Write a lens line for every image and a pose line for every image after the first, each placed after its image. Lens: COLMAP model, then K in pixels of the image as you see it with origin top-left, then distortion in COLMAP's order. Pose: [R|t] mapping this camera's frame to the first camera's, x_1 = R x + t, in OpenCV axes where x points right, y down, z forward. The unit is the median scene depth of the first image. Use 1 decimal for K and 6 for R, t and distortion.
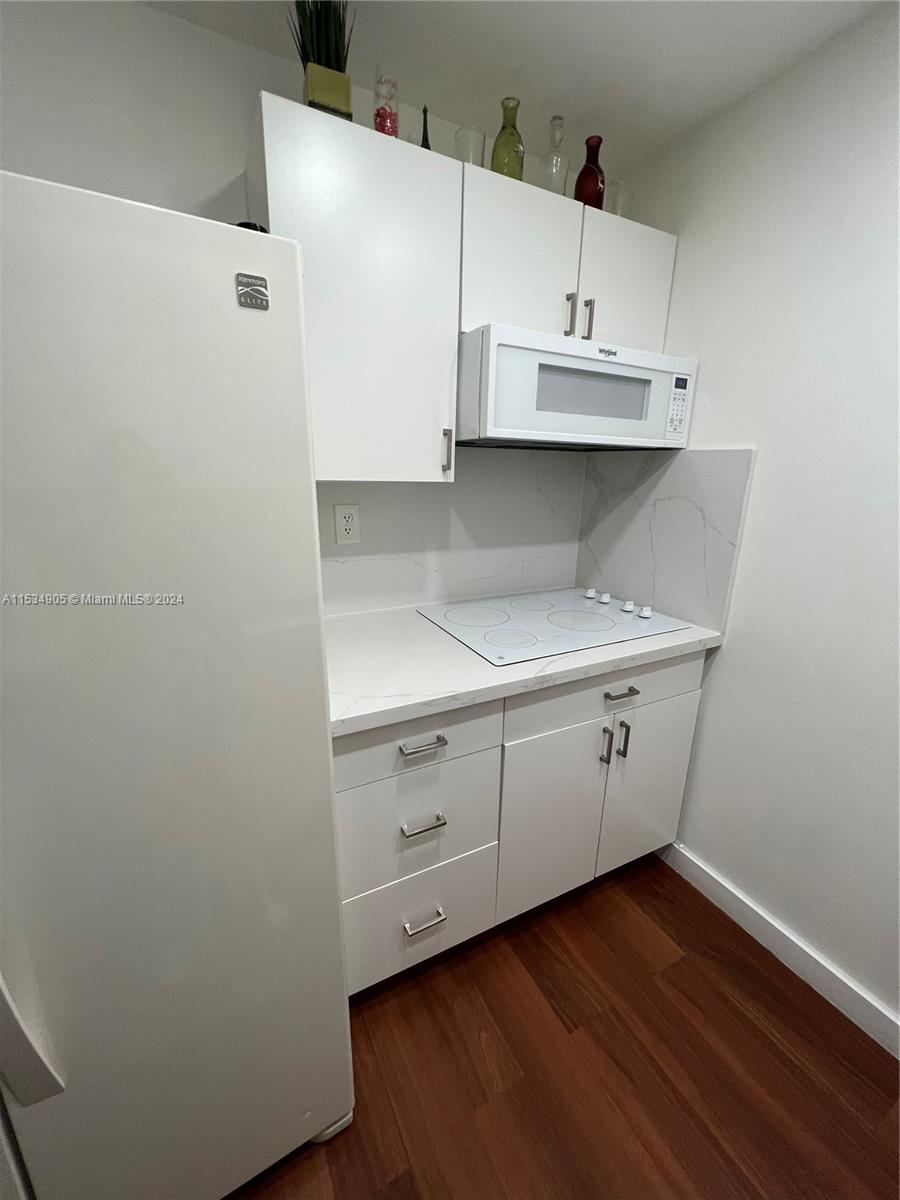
lens RADIAL K [[477.8, 0, 452.5], [0, 477.8, 602.9], [0, 0, 1]] dist [-0.000188, 0.000020]
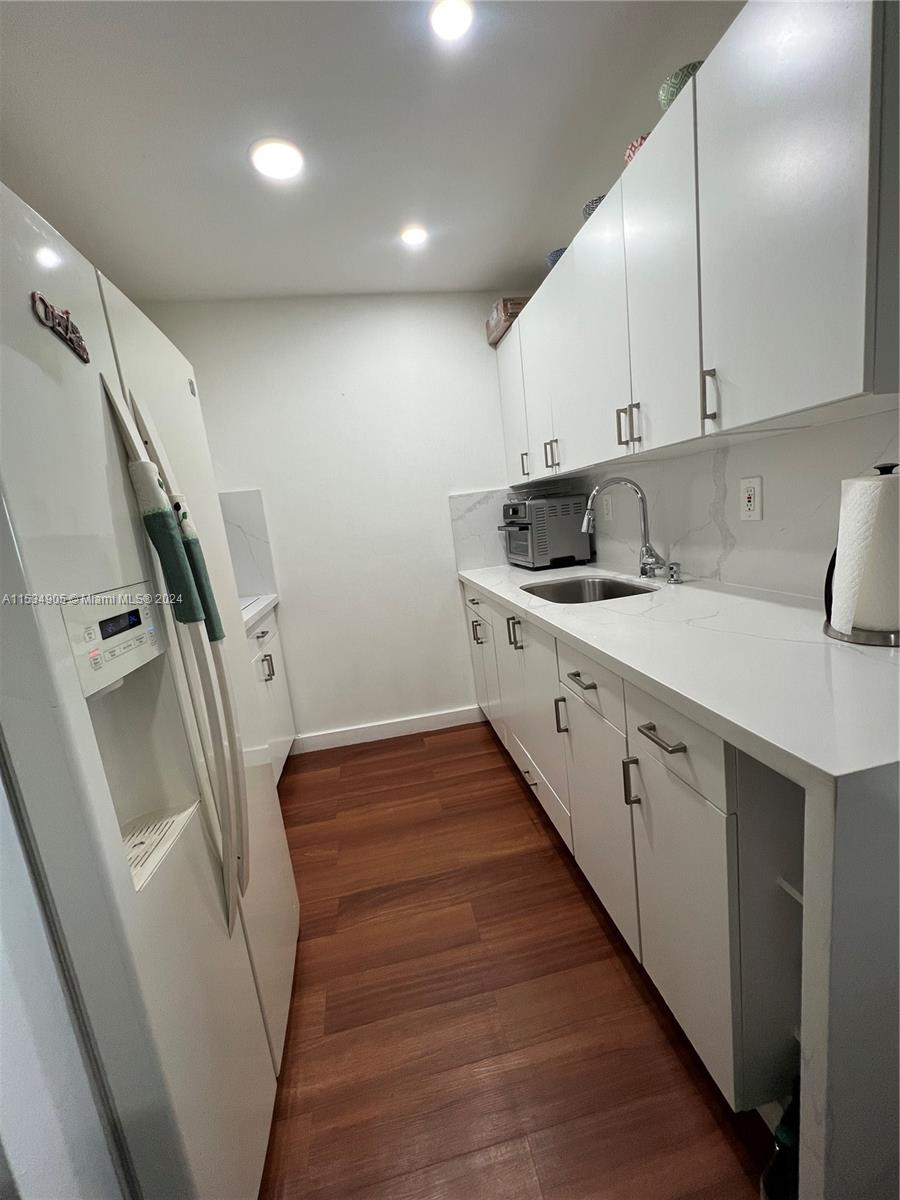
lens RADIAL K [[477.8, 0, 447.2], [0, 477.8, 602.4], [0, 0, 1]] dist [-0.000188, 0.000020]
pose [[0.308763, -0.215792, 0.926336, -0.850786], [0.363020, 0.926933, 0.094931, 0.150403], [-0.879137, 0.306967, 0.364540, -0.156611]]
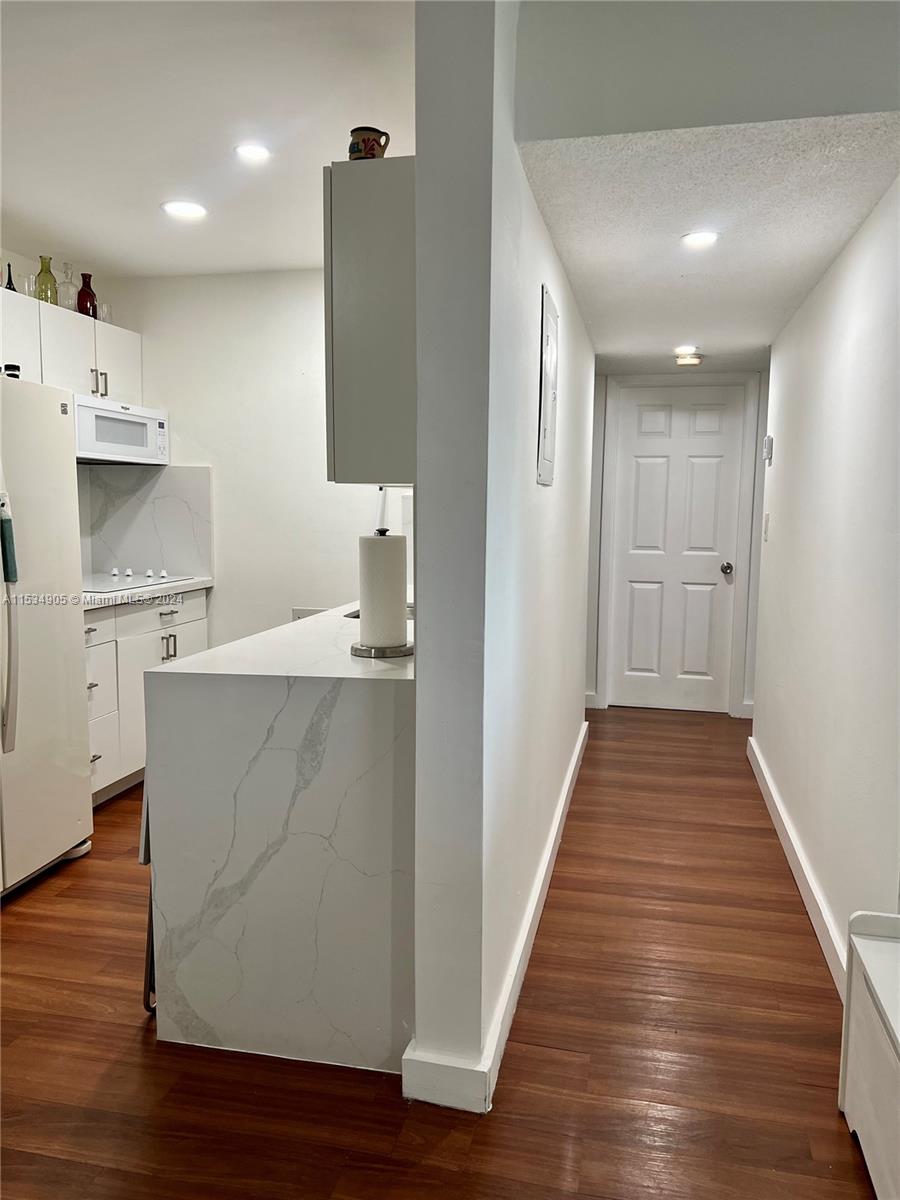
lens RADIAL K [[900.1, 0, 454.0], [0, 900.1, 599.6], [0, 0, 1]] dist [-0.004167, -0.003833]
pose [[0.641216, -0.088459, 0.762245, -1.229704], [0.203849, 0.977279, -0.058068, 0.479001], [-0.739789, 0.192617, 0.644679, -1.537978]]
